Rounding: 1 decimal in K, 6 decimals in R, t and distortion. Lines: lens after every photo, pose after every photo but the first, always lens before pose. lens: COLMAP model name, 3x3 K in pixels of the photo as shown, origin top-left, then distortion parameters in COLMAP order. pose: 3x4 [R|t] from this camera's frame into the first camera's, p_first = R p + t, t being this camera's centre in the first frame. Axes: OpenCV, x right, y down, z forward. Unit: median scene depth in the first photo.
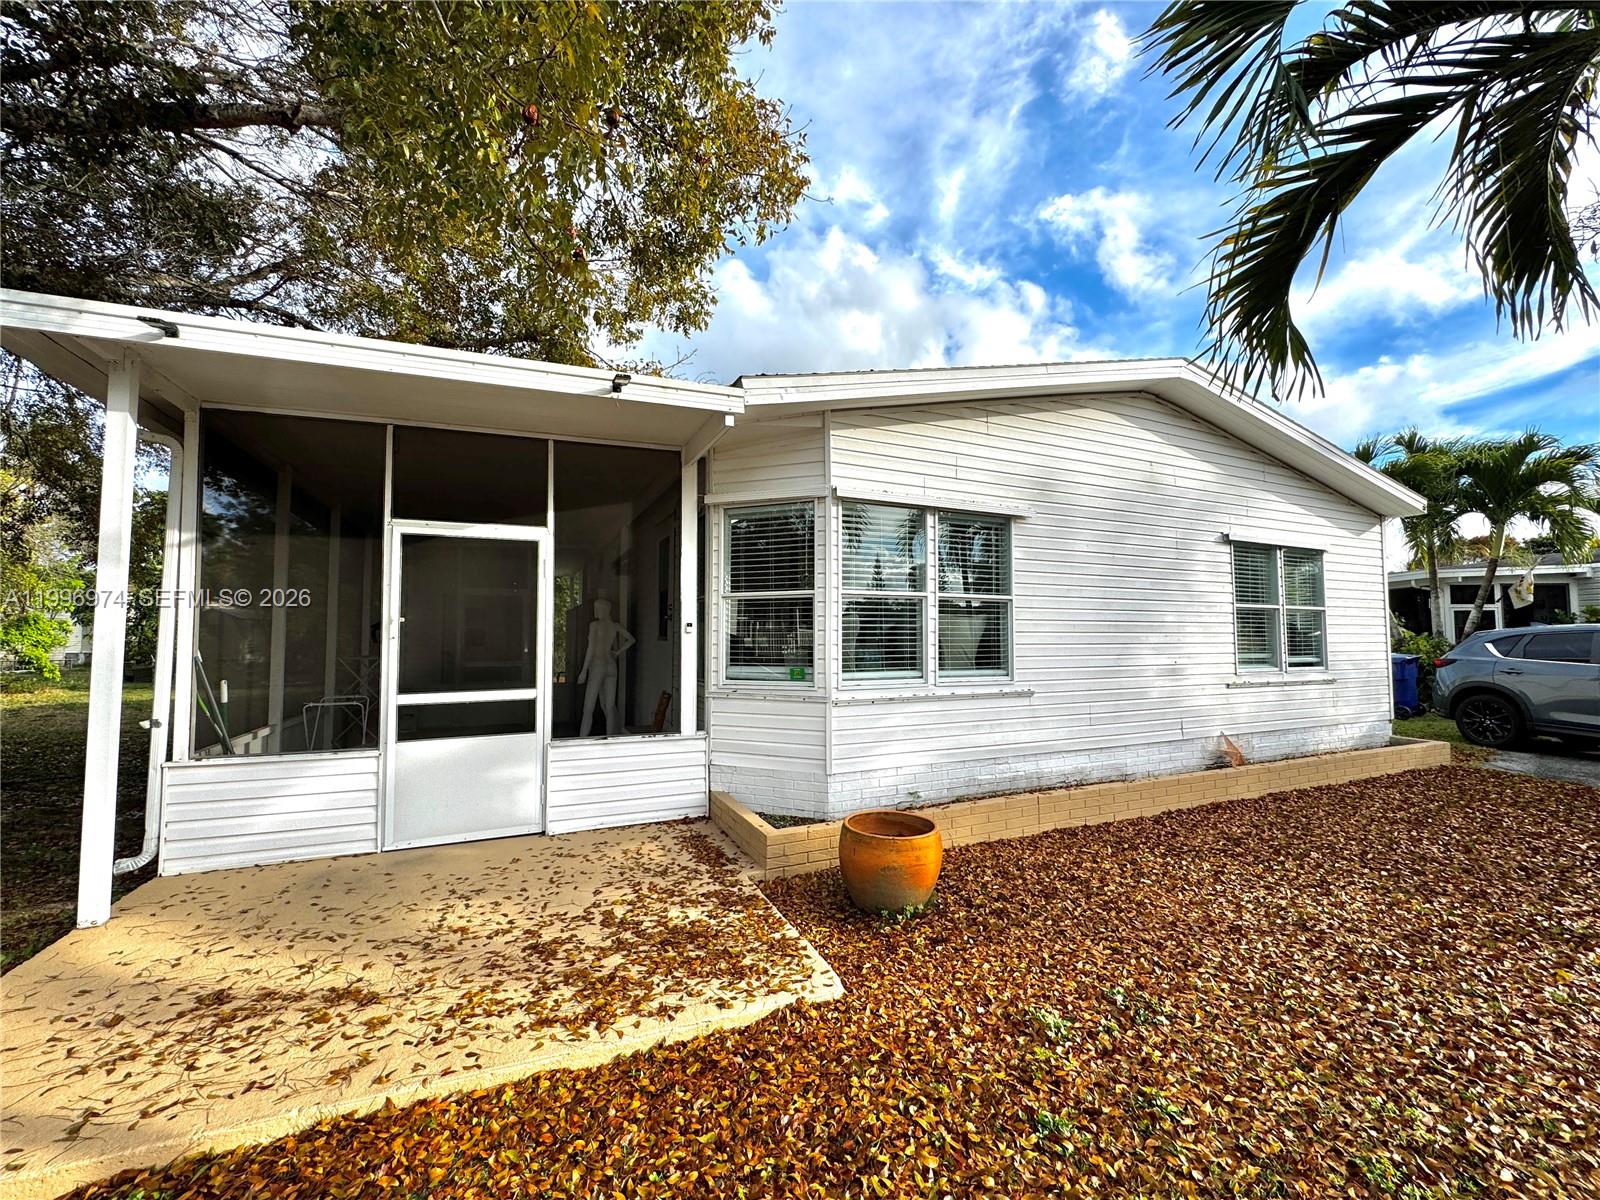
lens RADIAL K [[637.7, 0, 801.5], [0, 637.7, 603.4], [0, 0, 1]] dist [-0.003527, 0.000144]
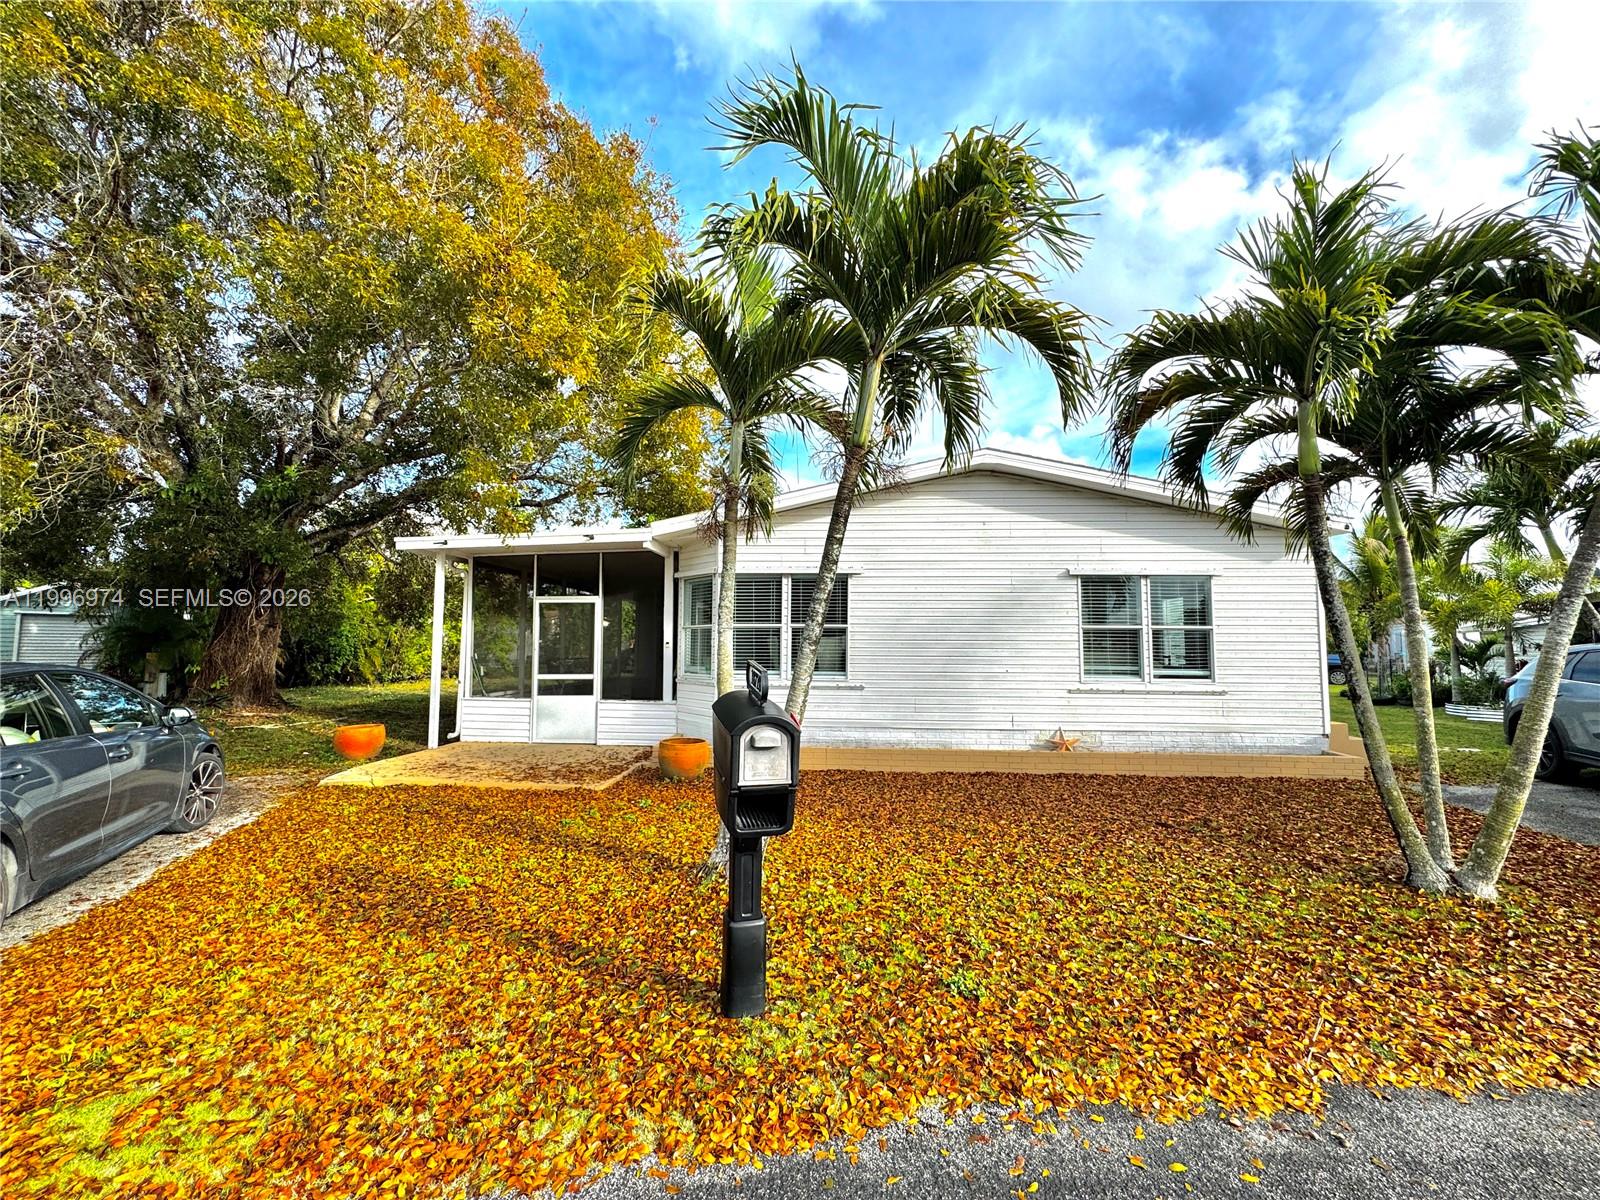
lens RADIAL K [[637.7, 0, 798.3], [0, 637.7, 604.2], [0, 0, 1]] dist [-0.003527, 0.000144]
pose [[0.884434, -0.024418, -0.466026, 1.031013], [0.020049, 0.999696, -0.014330, -0.045403], [0.466235, 0.003331, 0.884655, -0.472039]]
